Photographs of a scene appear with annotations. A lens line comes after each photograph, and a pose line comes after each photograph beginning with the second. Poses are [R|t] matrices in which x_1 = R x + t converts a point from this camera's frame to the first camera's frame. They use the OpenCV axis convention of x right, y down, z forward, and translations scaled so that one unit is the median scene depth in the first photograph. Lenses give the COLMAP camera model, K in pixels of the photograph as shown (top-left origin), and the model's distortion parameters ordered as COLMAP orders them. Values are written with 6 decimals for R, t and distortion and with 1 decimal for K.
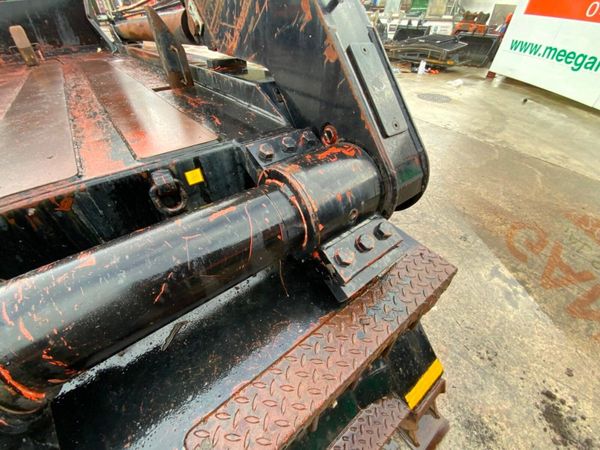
lens RADIAL K [[241.3, 0, 299.8], [0, 241.3, 224.3], [0, 0, 1]] dist [0.025987, -0.021062]
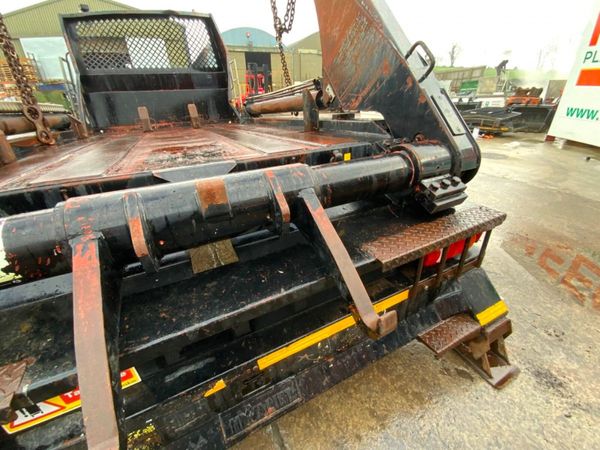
lens RADIAL K [[241.3, 0, 299.8], [0, 241.3, 224.3], [0, 0, 1]] dist [0.025987, -0.021062]
pose [[0.979772, 0.047751, -0.194339, -0.084365], [-0.093645, 0.967628, -0.234364, 0.174419], [0.176856, 0.247822, 0.952526, -0.171075]]
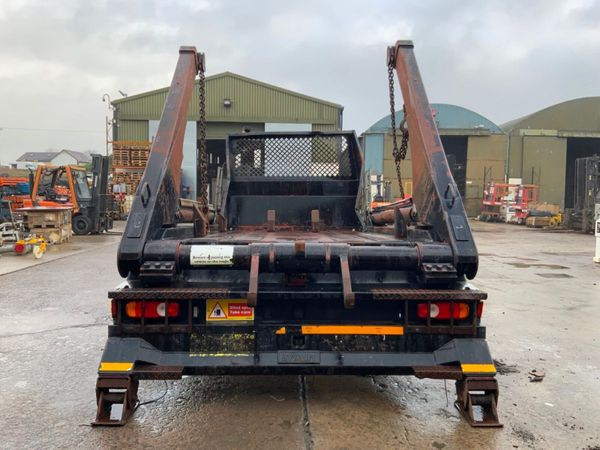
lens RADIAL K [[491.7, 0, 300.0], [0, 491.7, 225.0], [0, 0, 1]] dist [0.110316, -0.213345]
pose [[0.801270, 0.022378, -0.597884, 0.468292], [-0.396535, 0.768165, -0.502675, 0.632198], [0.448025, 0.639860, 0.624382, -0.719169]]
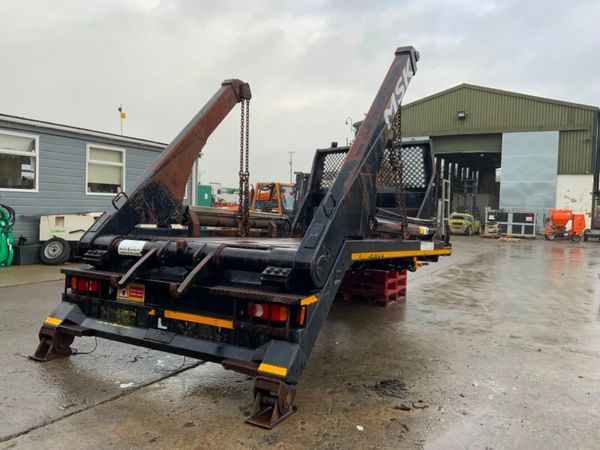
lens RADIAL K [[491.7, 0, 300.0], [0, 491.7, 225.0], [0, 0, 1]] dist [0.110316, -0.213345]
pose [[0.380409, 0.024067, -0.924505, 1.155002], [-0.634624, 0.733945, -0.242025, 0.182386], [0.672712, 0.678782, 0.294473, -0.194906]]
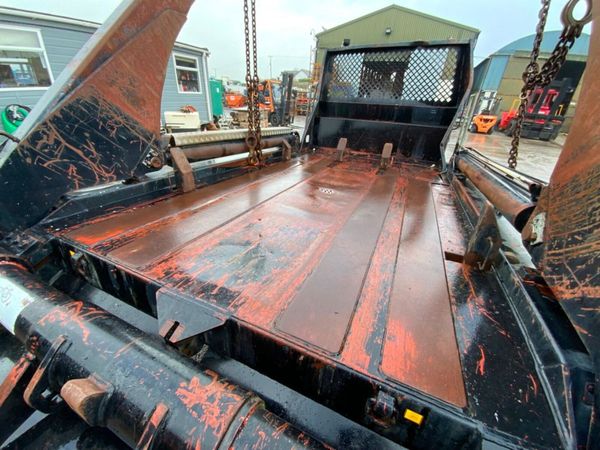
lens RADIAL K [[241.3, 0, 299.8], [0, 241.3, 224.3], [0, 0, 1]] dist [0.025987, -0.021062]
pose [[0.459186, 0.421261, -0.782104, -0.043580], [-0.627270, 0.777174, 0.050325, -0.116767], [0.629031, 0.467482, 0.621112, -0.051157]]
